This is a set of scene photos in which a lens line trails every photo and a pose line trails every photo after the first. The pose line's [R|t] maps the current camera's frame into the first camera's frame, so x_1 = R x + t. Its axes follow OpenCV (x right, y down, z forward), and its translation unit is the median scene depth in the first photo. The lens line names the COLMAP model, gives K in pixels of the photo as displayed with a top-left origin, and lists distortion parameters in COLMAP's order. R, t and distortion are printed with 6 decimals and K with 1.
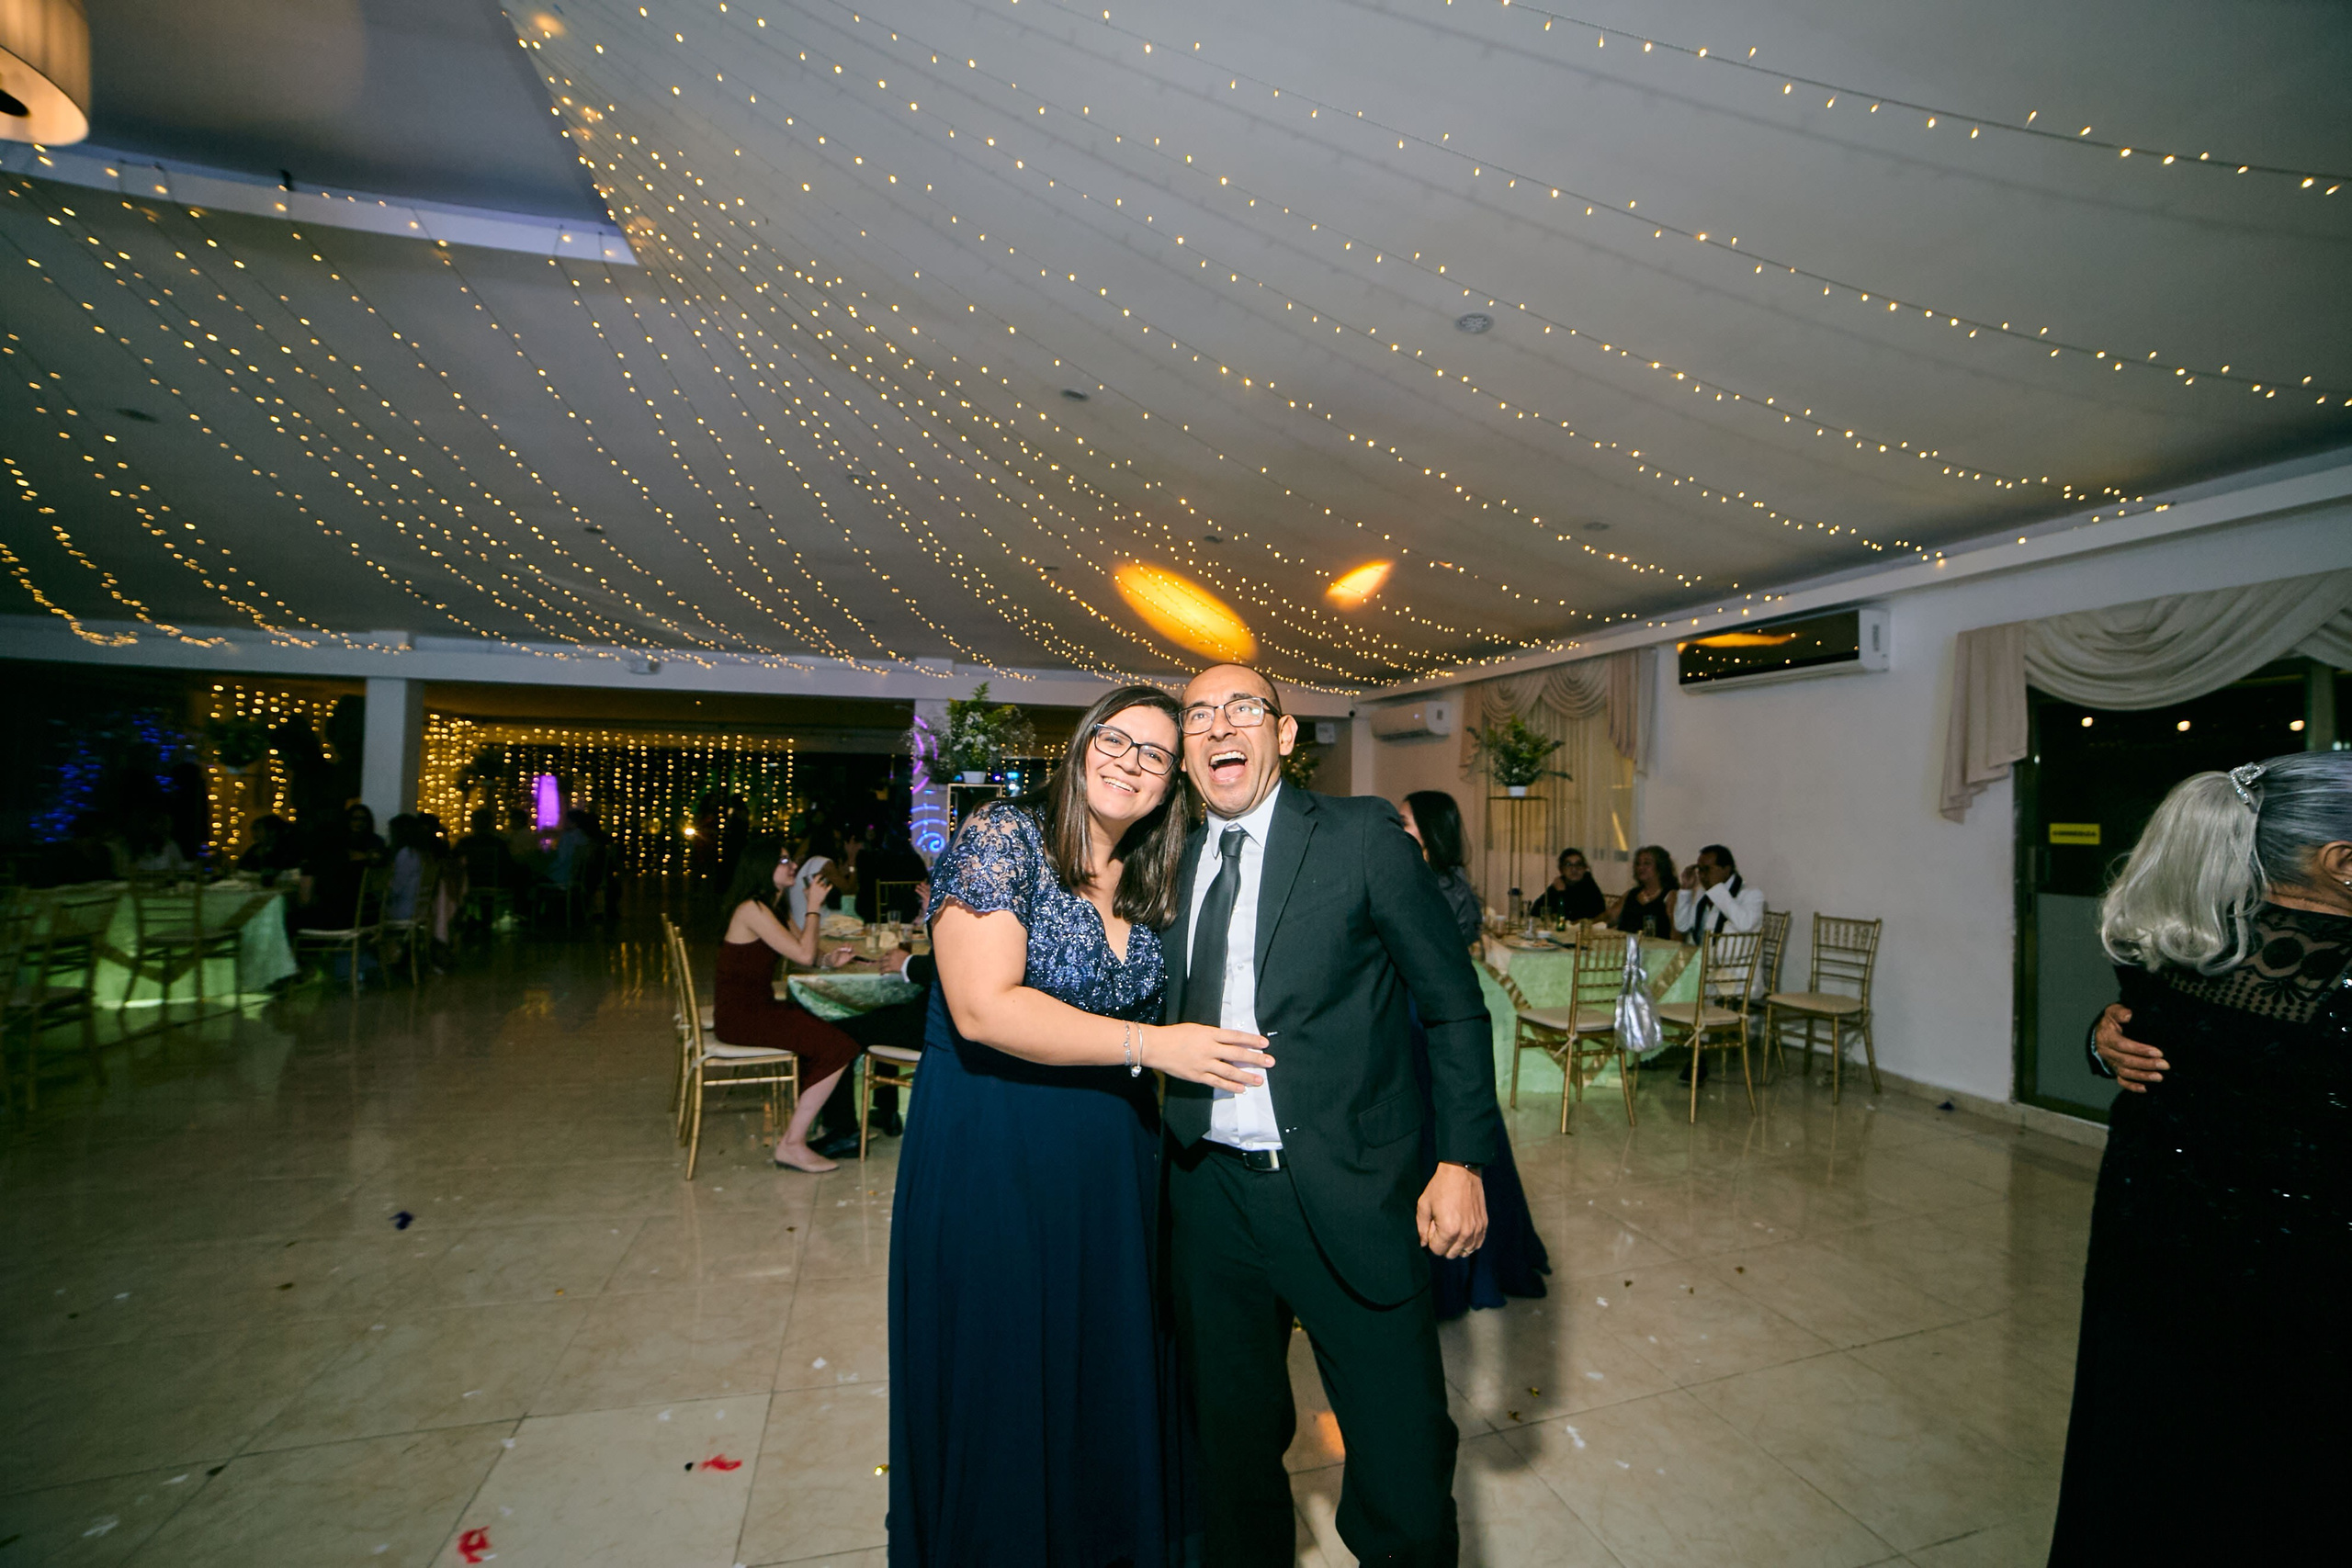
lens RADIAL K [[953.2, 0, 1178.4], [0, 953.2, 777.5], [0, 0, 1]] dist [-0.113676, 0.044409]
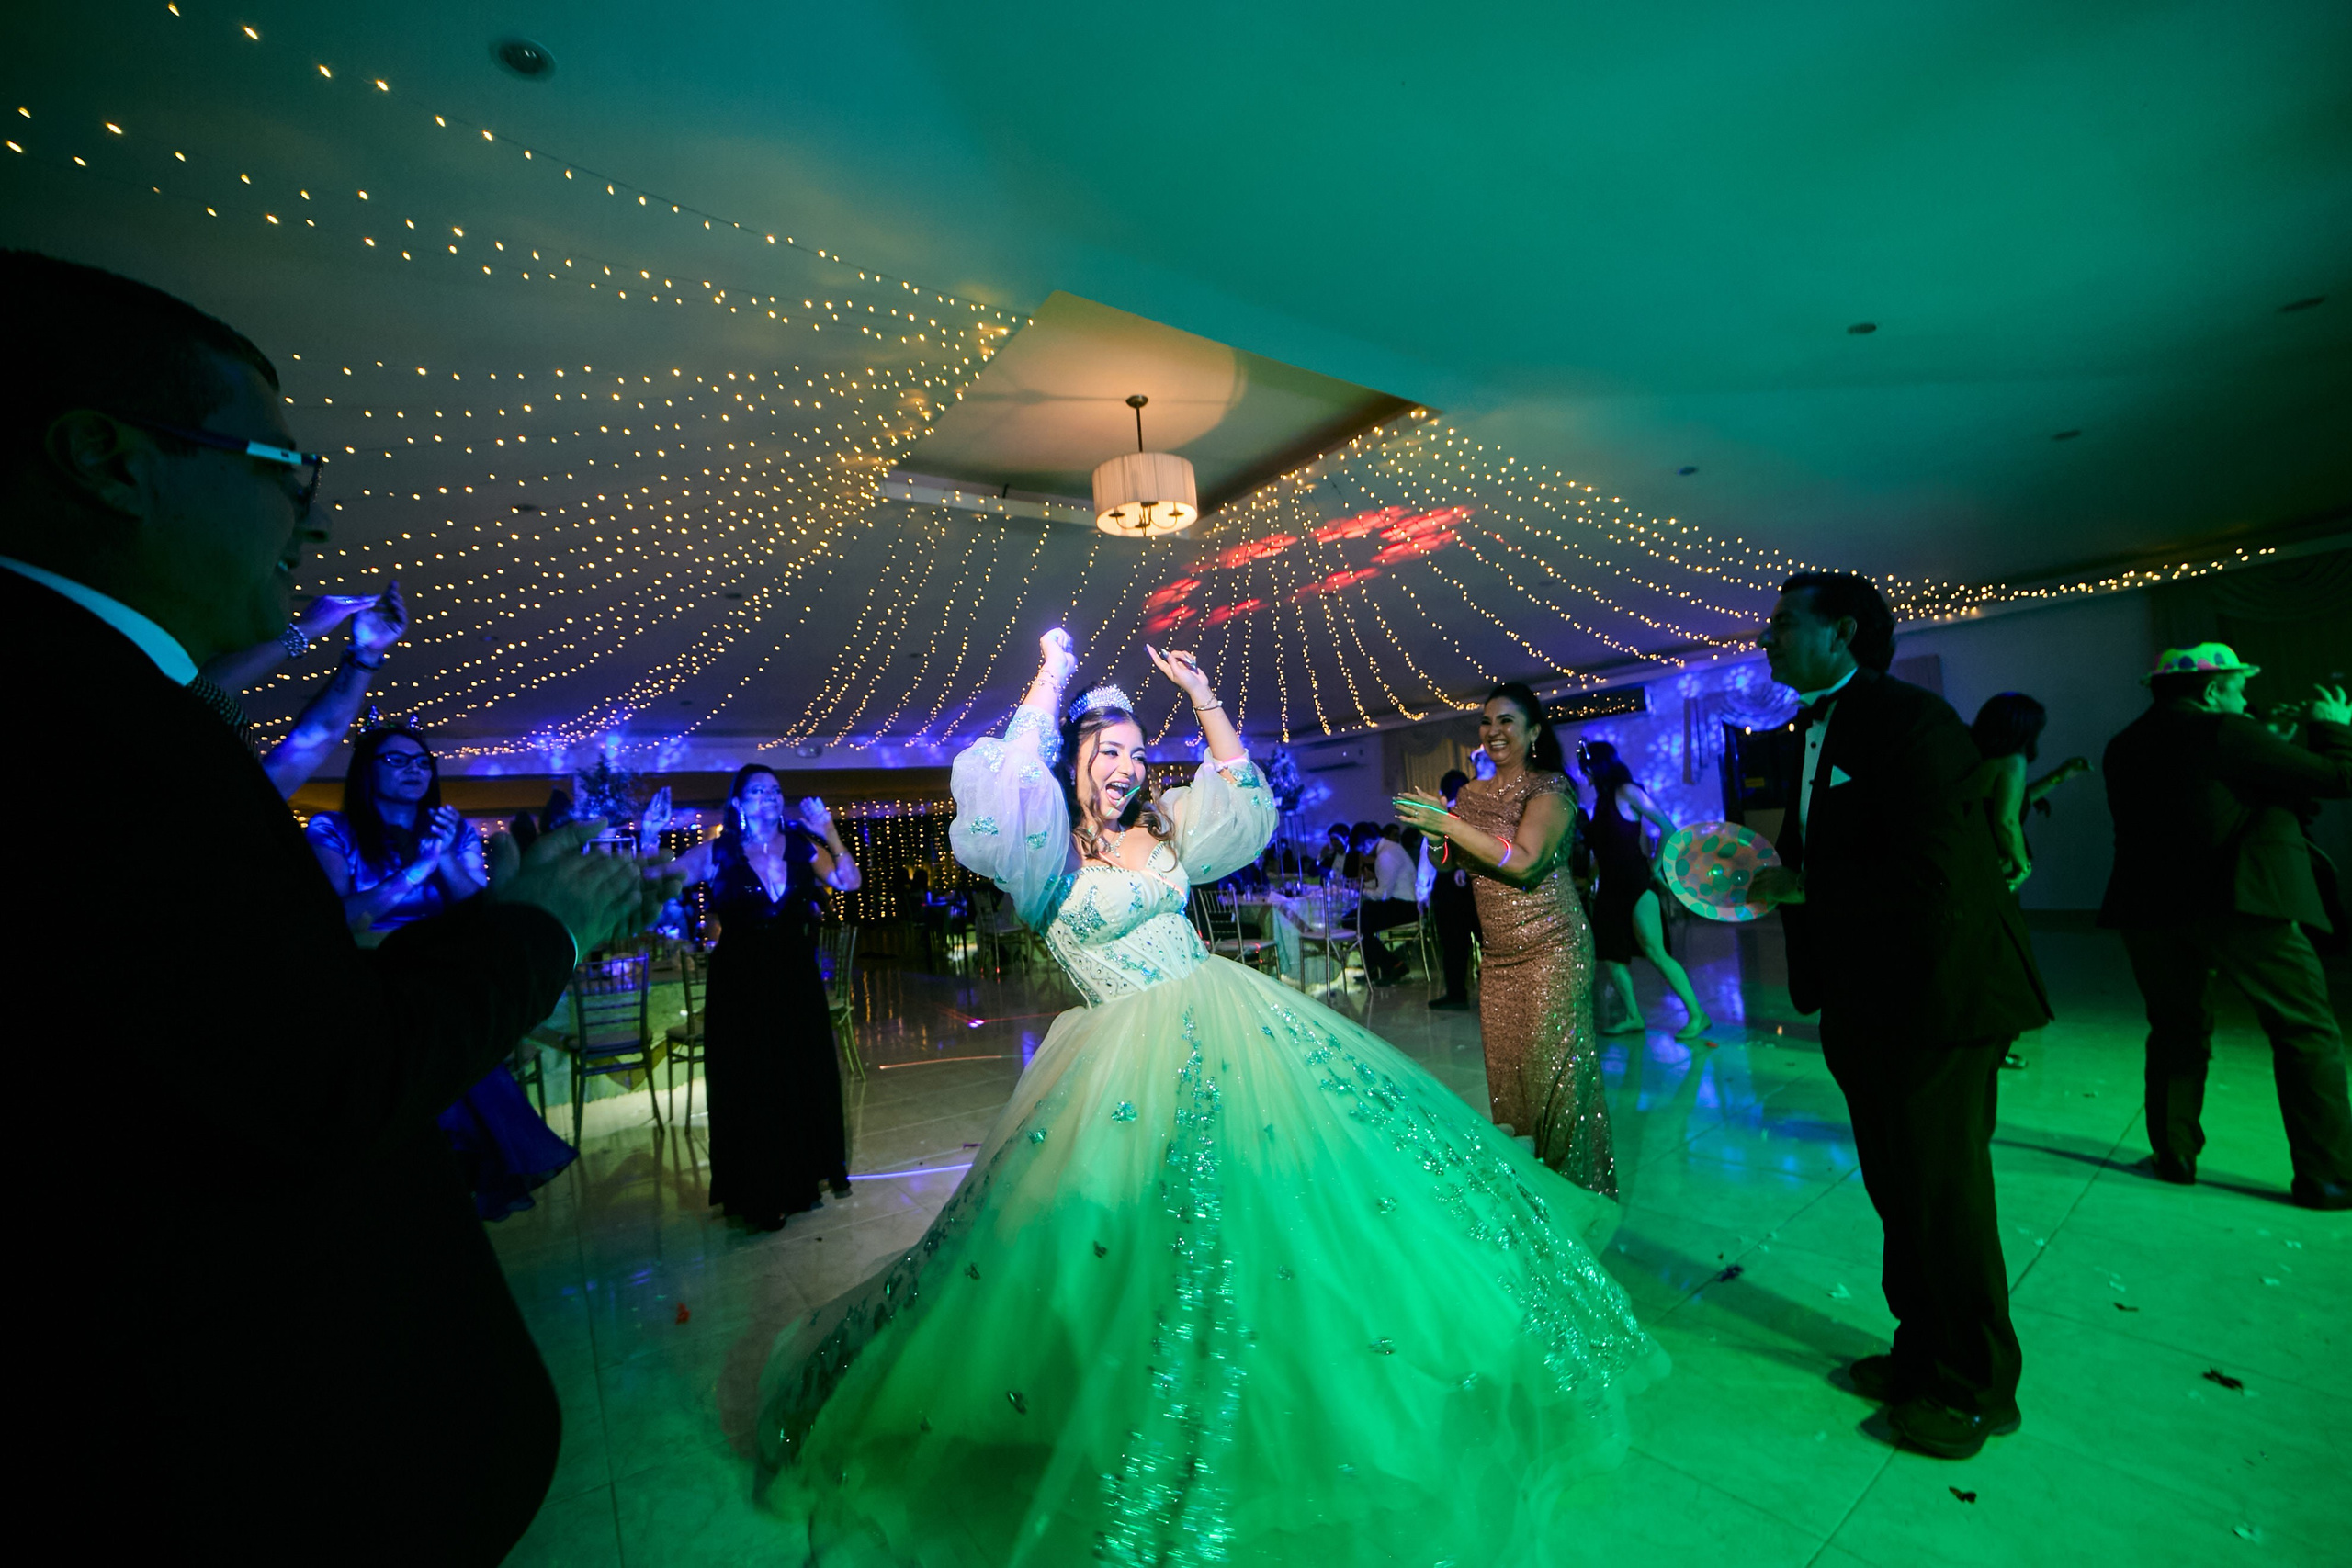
lens RADIAL K [[953.2, 0, 1178.4], [0, 953.2, 777.5], [0, 0, 1]] dist [-0.113676, 0.044409]
pose [[0.935602, -0.071007, 0.345841, -0.816592], [0.088079, 0.995537, -0.033879, 0.000618], [-0.341892, 0.062159, 0.937681, -0.511697]]
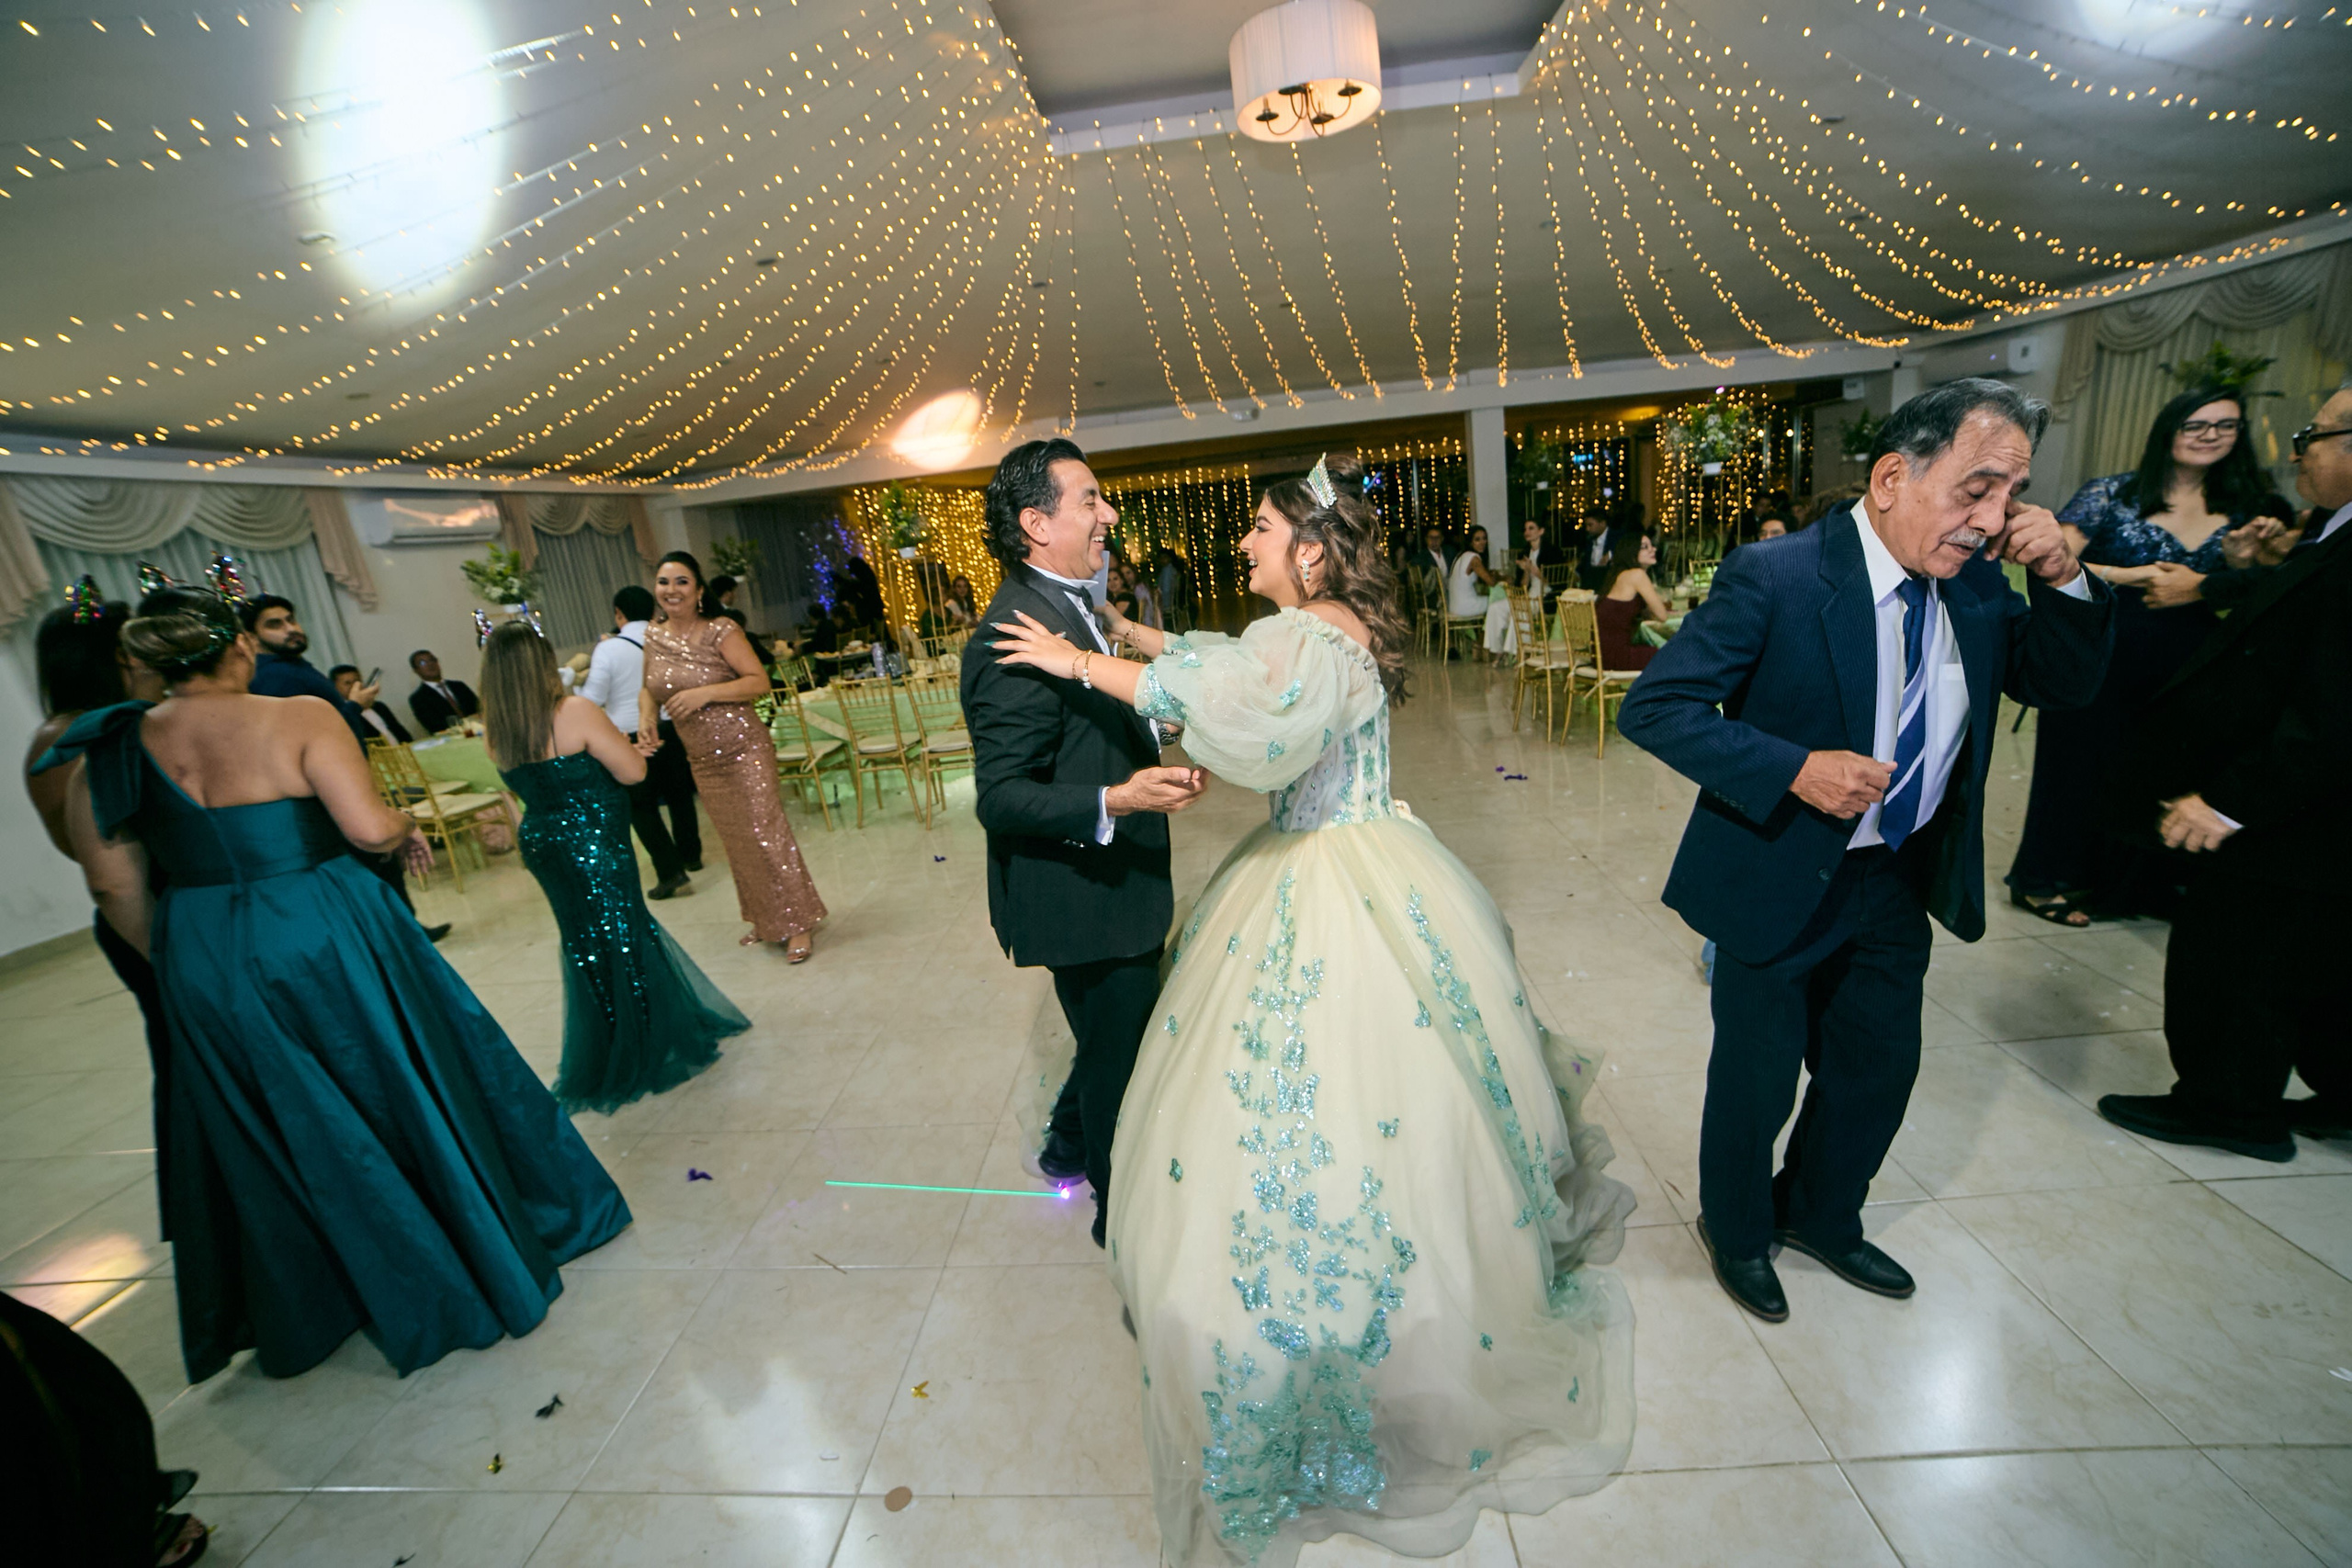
lens RADIAL K [[953.2, 0, 1178.4], [0, 953.2, 777.5], [0, 0, 1]] dist [-0.113676, 0.044409]
pose [[0.940002, -0.038905, -0.338943, -0.399317], [0.139821, 0.950142, 0.278711, -0.037634], [0.311200, -0.309380, 0.898576, -0.375418]]
